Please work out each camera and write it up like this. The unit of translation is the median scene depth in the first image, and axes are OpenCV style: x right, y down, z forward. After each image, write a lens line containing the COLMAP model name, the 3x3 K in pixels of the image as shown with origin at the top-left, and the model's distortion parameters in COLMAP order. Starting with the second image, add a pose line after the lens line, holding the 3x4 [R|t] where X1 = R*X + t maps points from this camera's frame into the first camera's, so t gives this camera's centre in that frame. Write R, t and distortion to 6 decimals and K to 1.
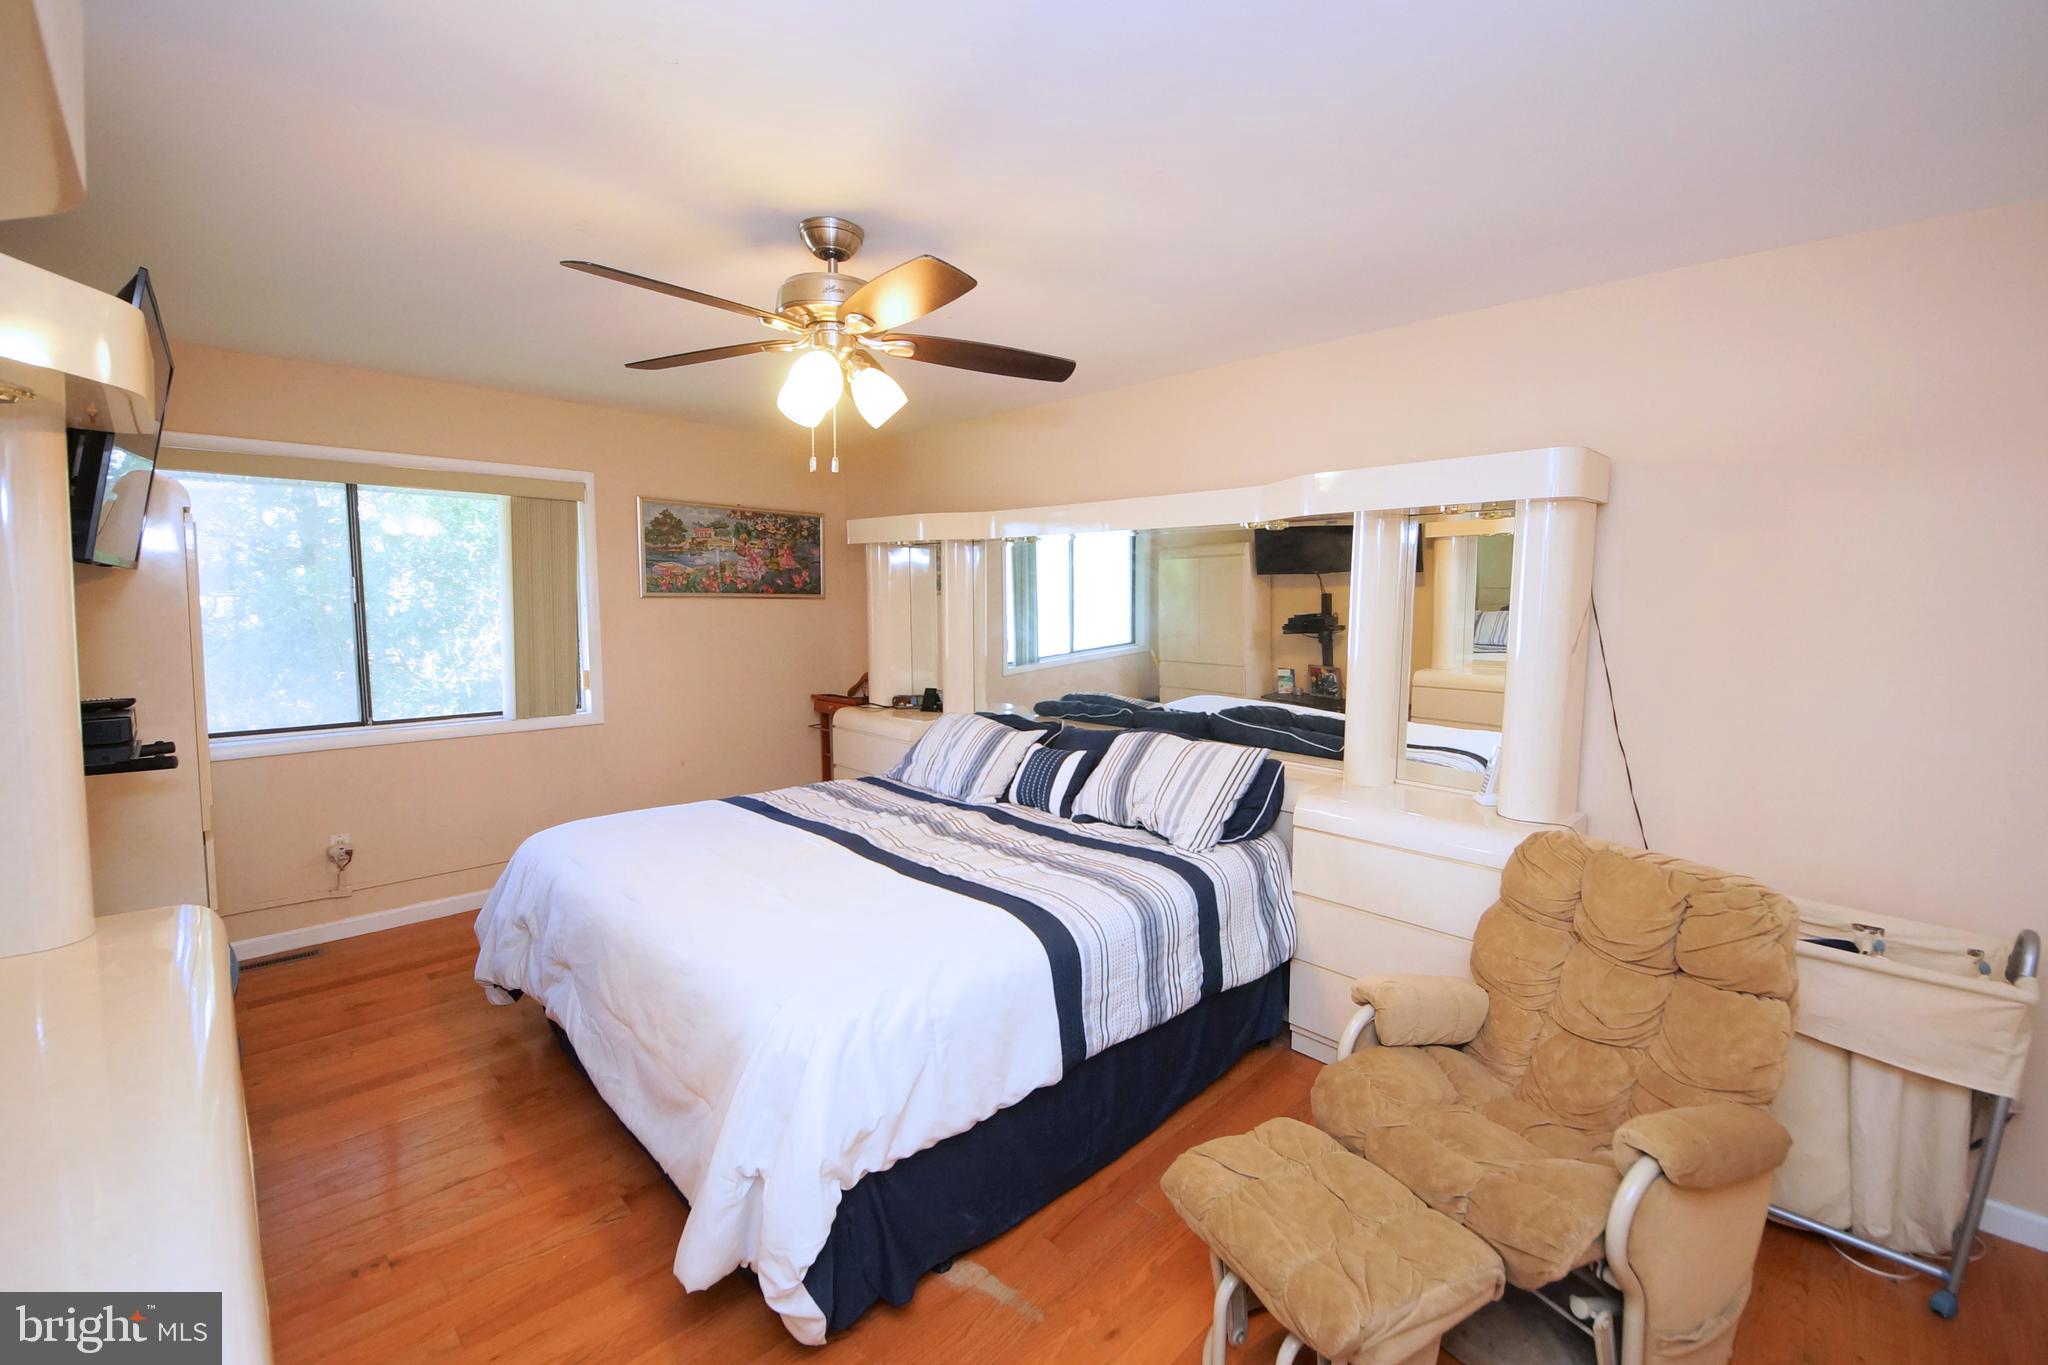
lens RADIAL K [[833.0, 0, 1034.3], [0, 833.0, 674.2], [0, 0, 1]] dist [0.011879, -0.000920]
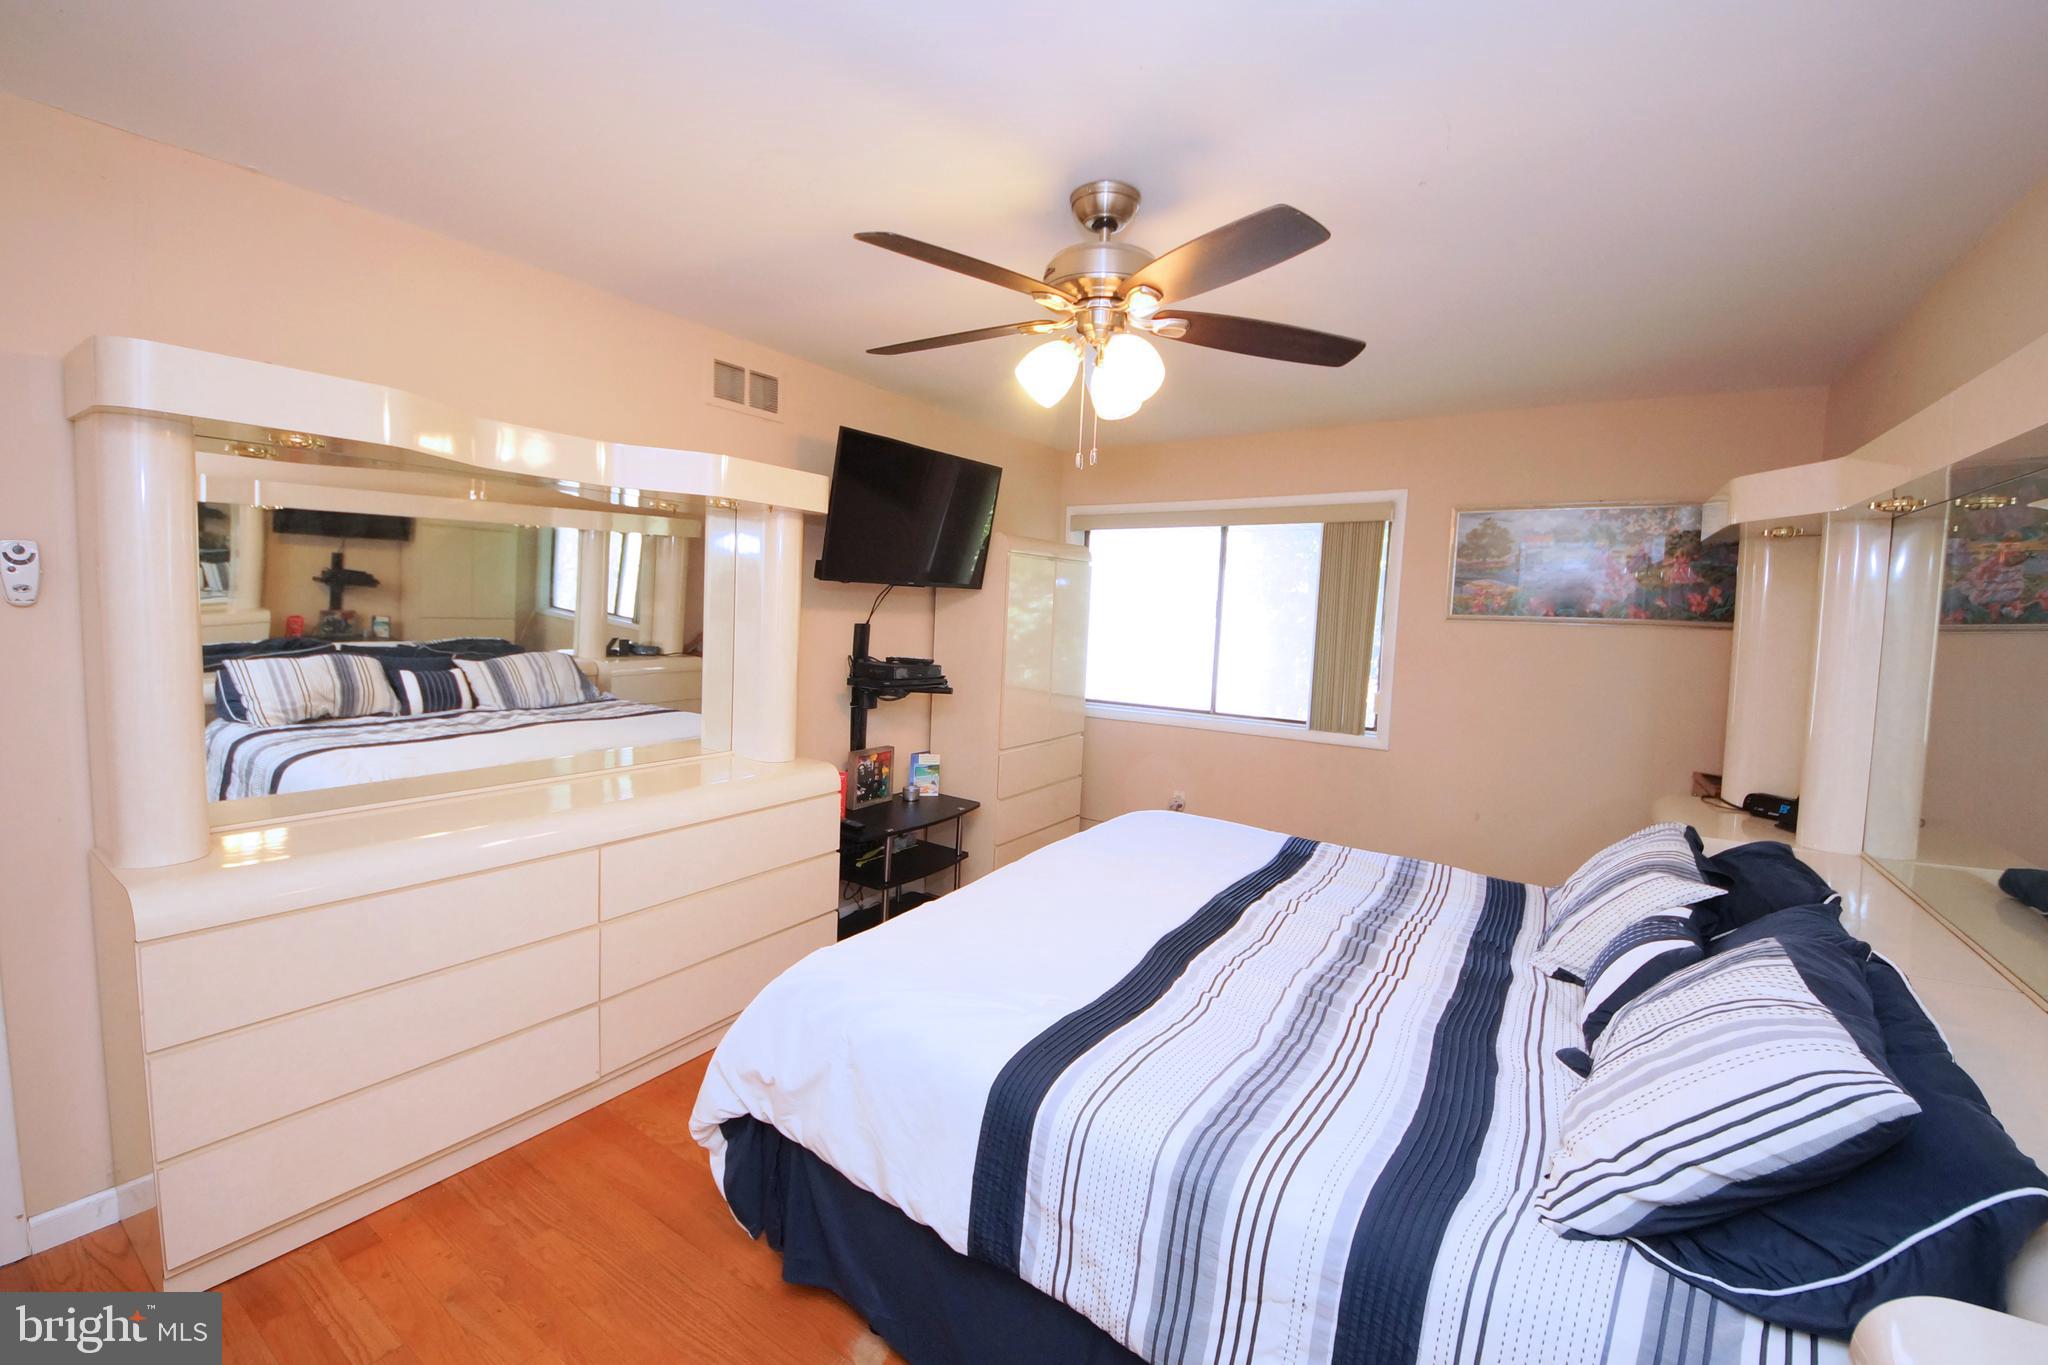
lens RADIAL K [[833.0, 0, 1021.2], [0, 833.0, 672.5], [0, 0, 1]] dist [0.011879, -0.000920]
pose [[0.191489, 0.073948, -0.978705, 0.339260], [-0.121165, 0.991311, 0.051193, -0.027867], [0.973987, 0.108782, 0.198785, 0.400943]]
